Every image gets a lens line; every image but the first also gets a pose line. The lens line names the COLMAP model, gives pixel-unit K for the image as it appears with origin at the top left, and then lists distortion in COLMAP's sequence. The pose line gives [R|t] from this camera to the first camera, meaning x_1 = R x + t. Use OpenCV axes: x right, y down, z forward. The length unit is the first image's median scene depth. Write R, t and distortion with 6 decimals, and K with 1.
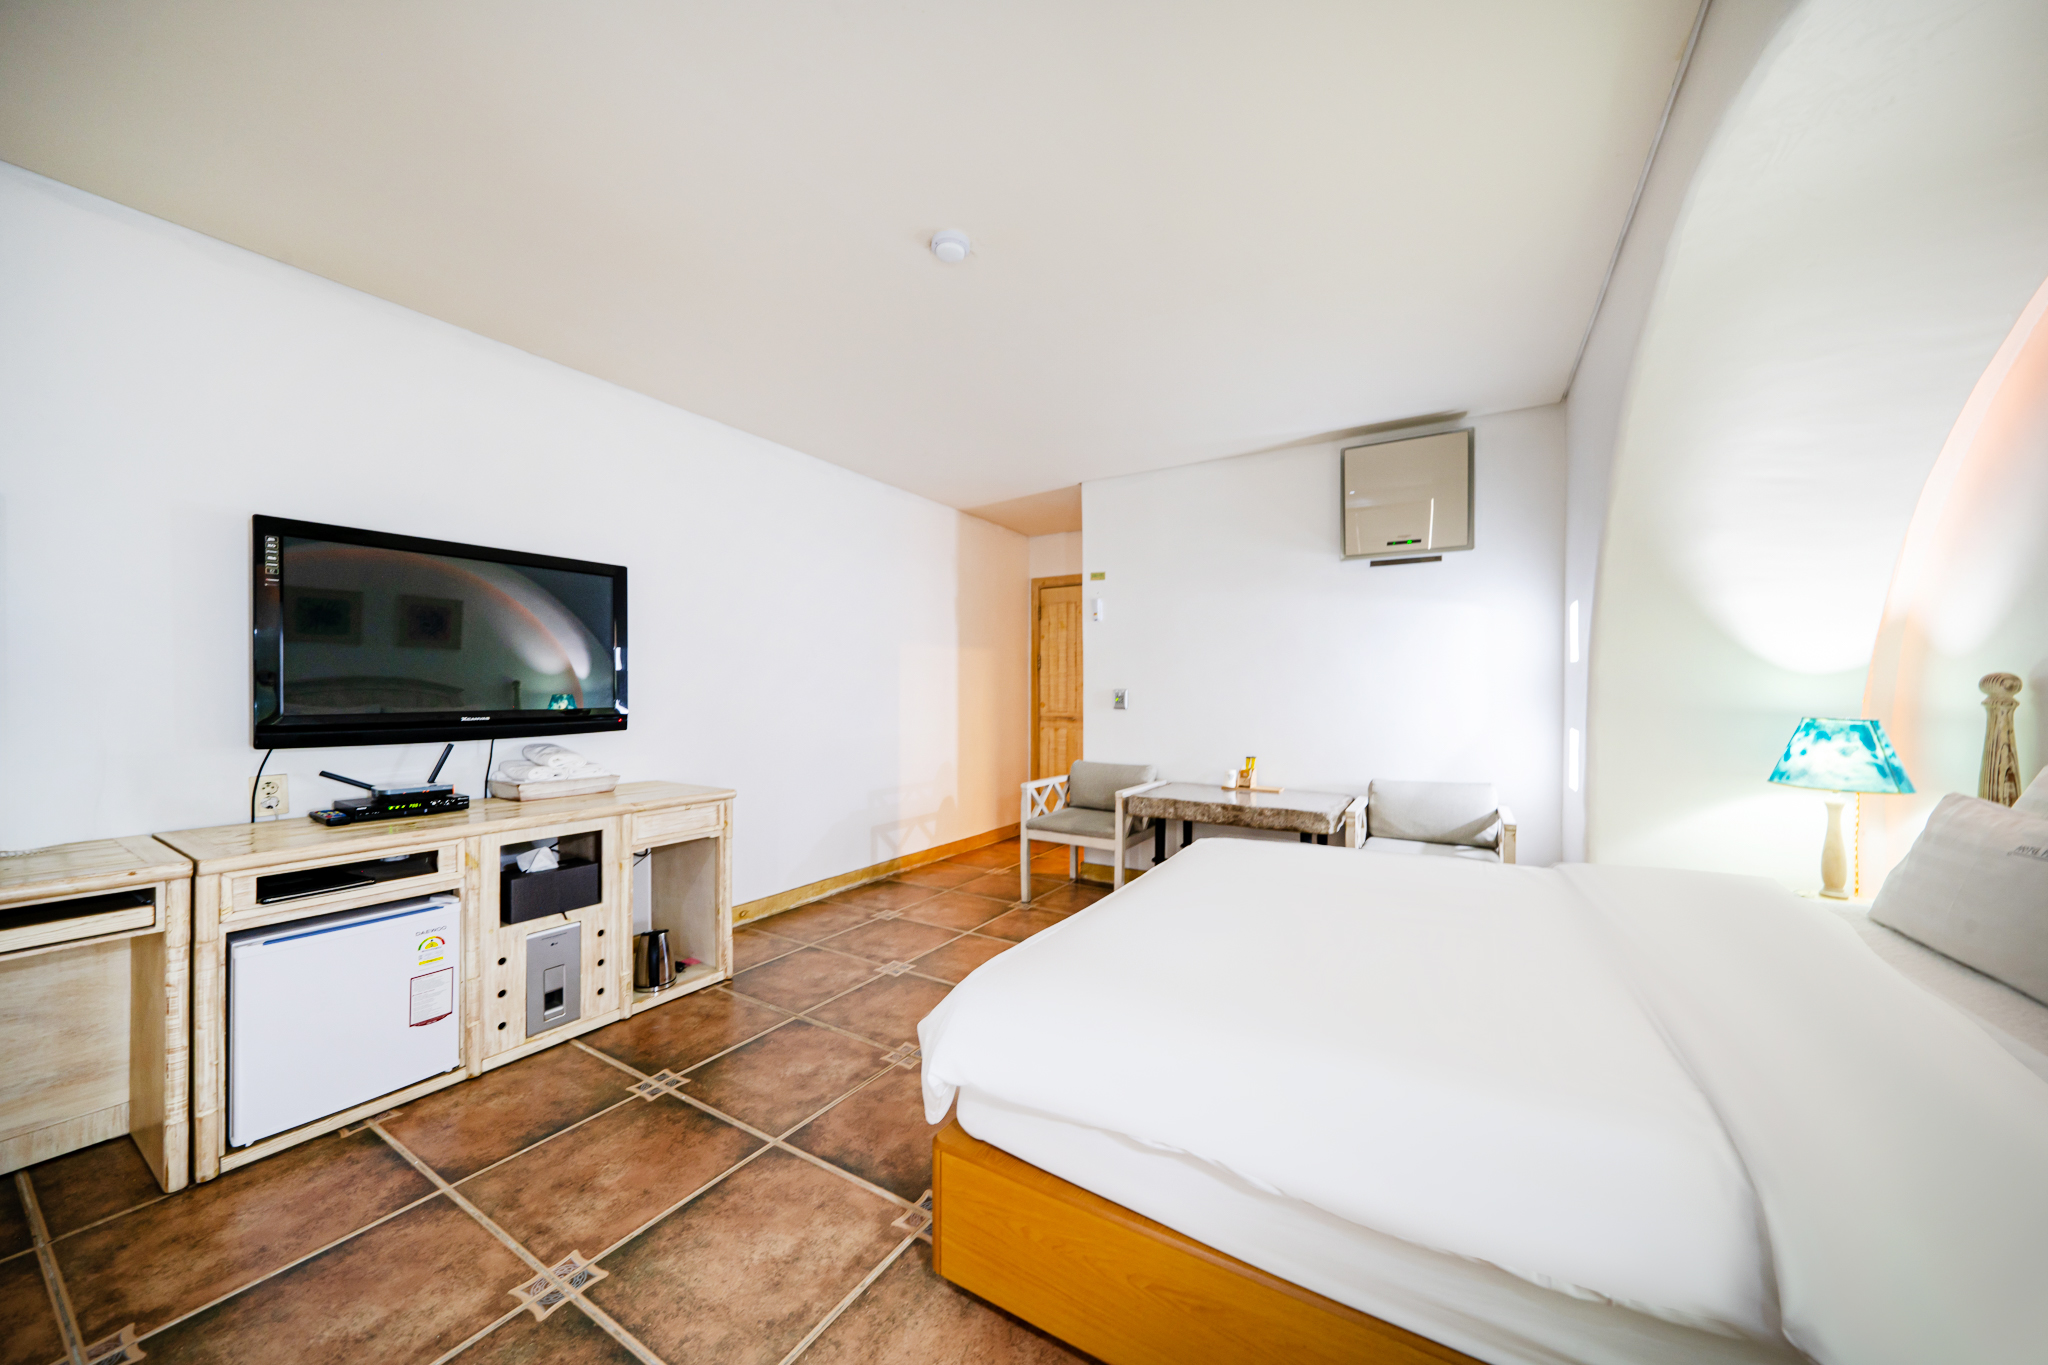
lens RADIAL K [[706.7, 0, 1024.0], [0, 706.7, 682.5], [0, 0, 1]] dist [-0.008087, -0.000009]
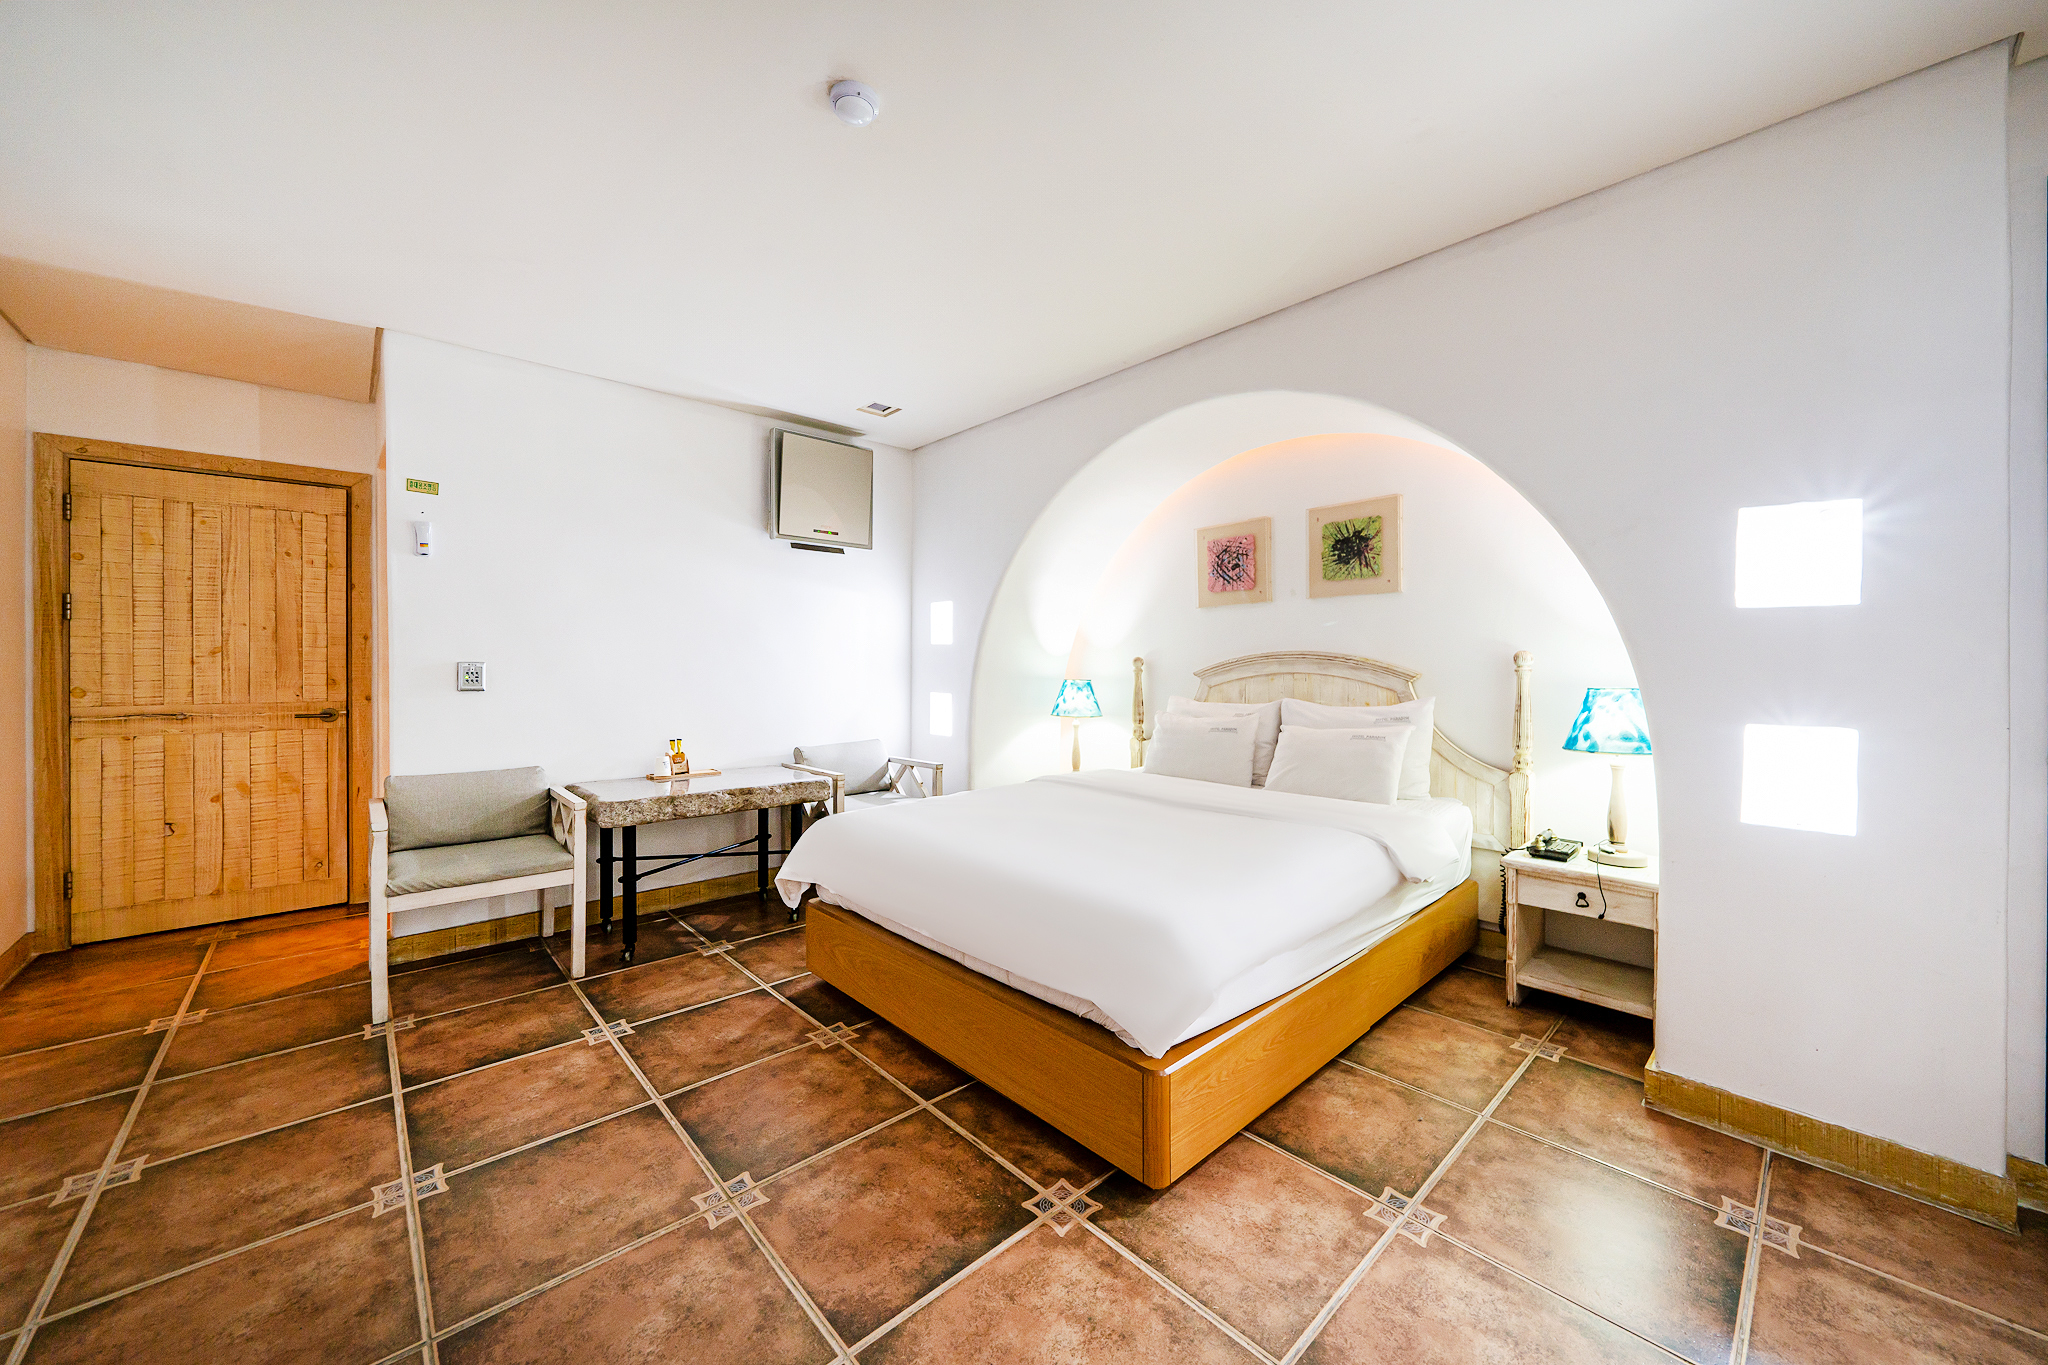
lens RADIAL K [[752.7, 0, 1047.0], [0, 752.7, 663.5], [0, 0, 1]] dist [-0.002031, -0.000285]
pose [[0.268019, 0.001018, 0.963413, -0.495585], [-0.012315, 0.999921, 0.002370, 0.002404], [-0.963335, -0.012499, 0.268011, 0.325400]]
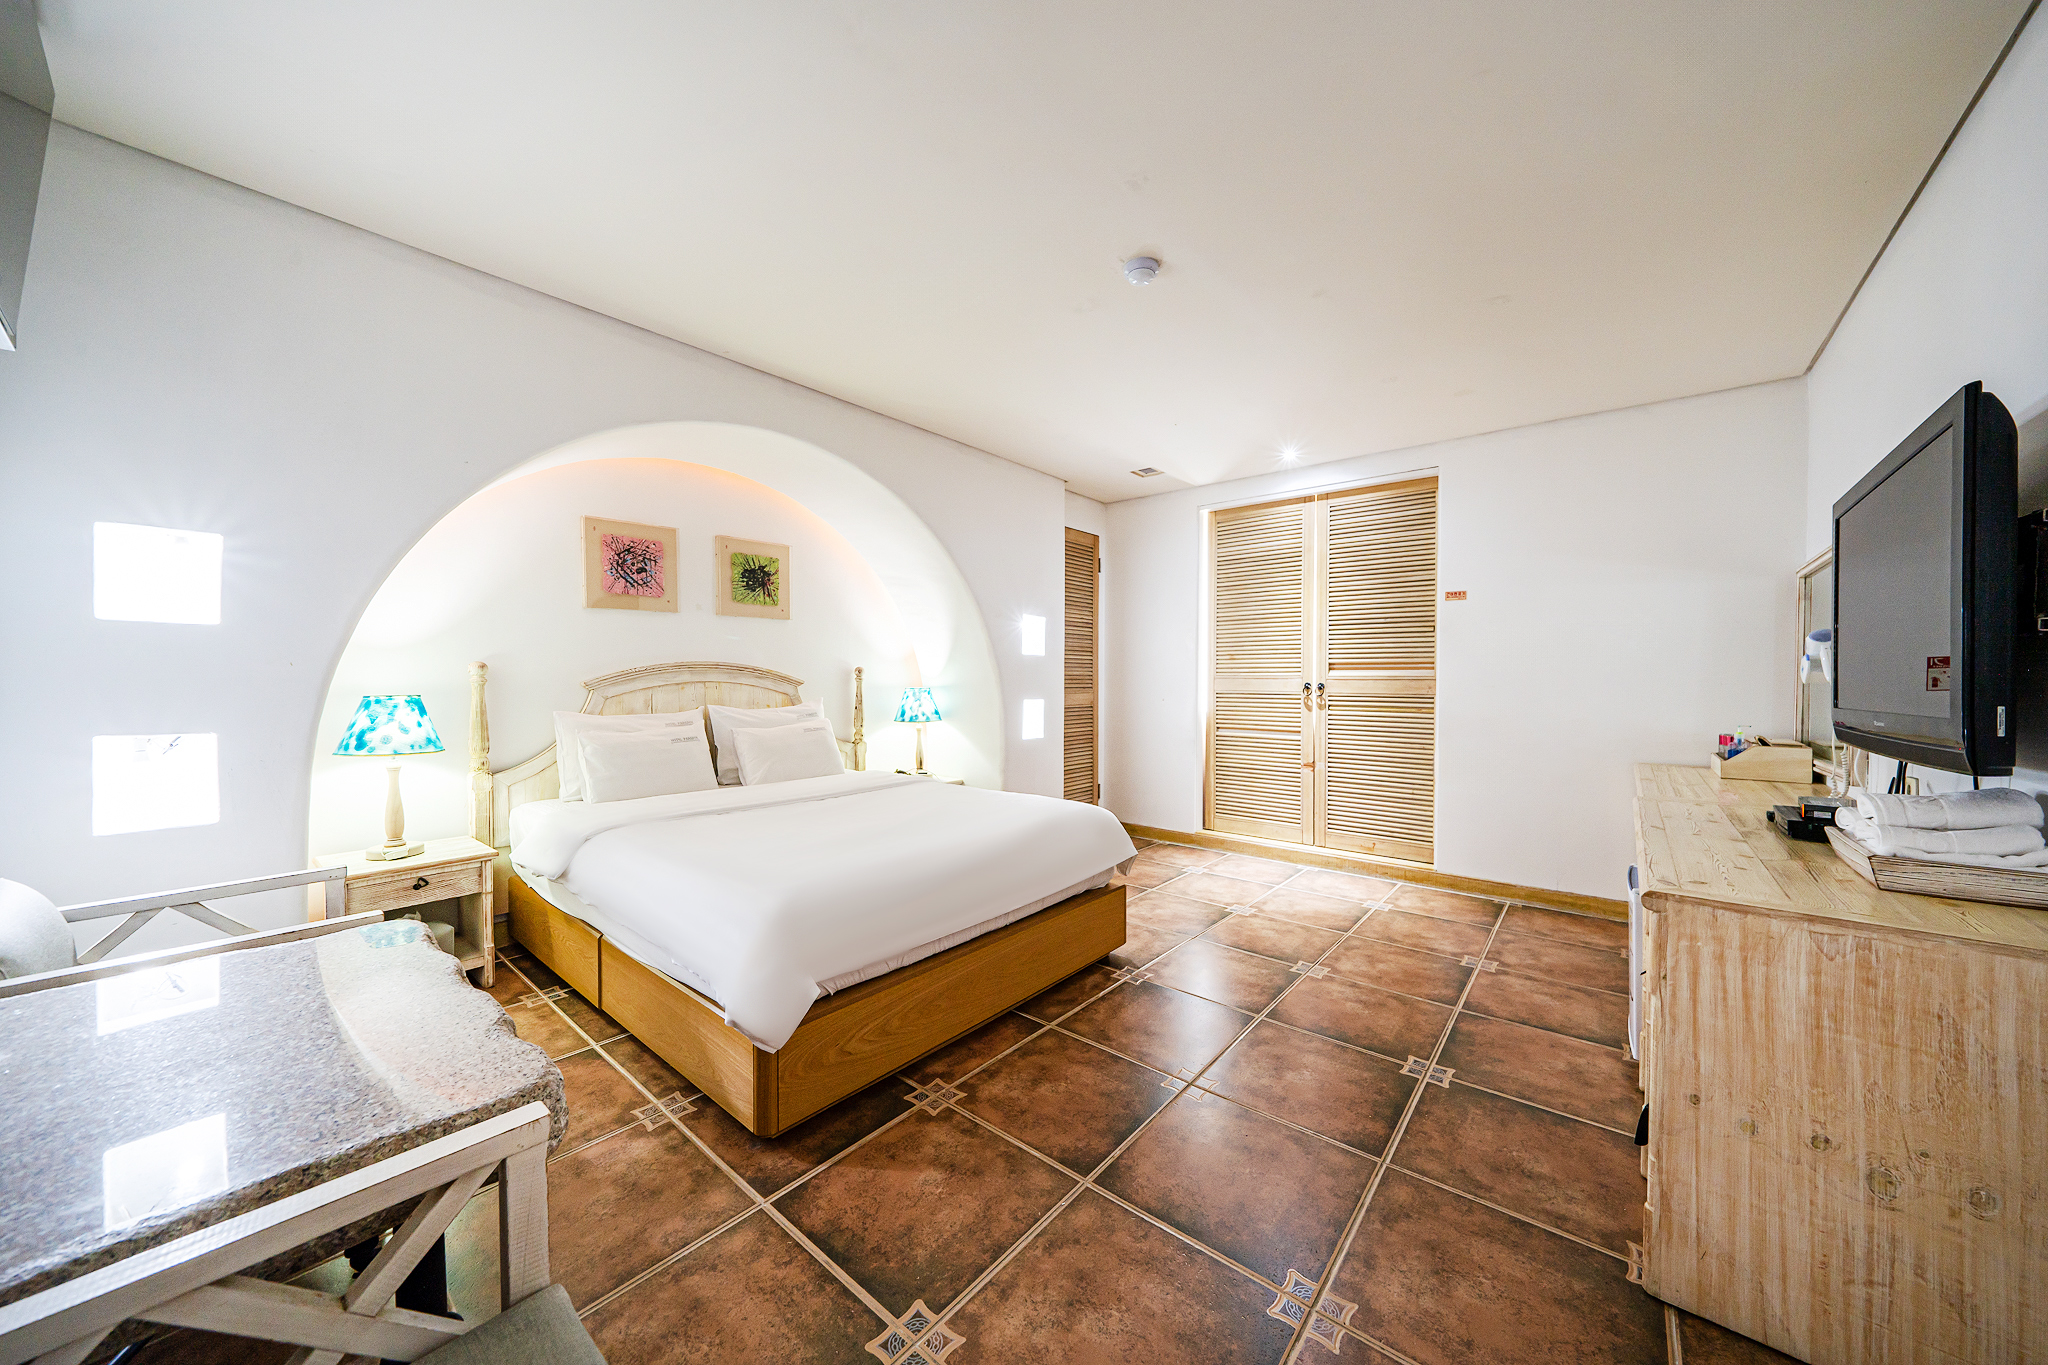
lens RADIAL K [[706.7, 0, 1024.0], [0, 706.7, 682.5], [0, 0, 1]] dist [-0.008087, -0.000009]
pose [[-0.988144, -0.008386, 0.153302, -0.056891], [-0.008977, 0.999955, -0.003164, 0.013577], [-0.153268, -0.004503, -0.988174, 1.212046]]
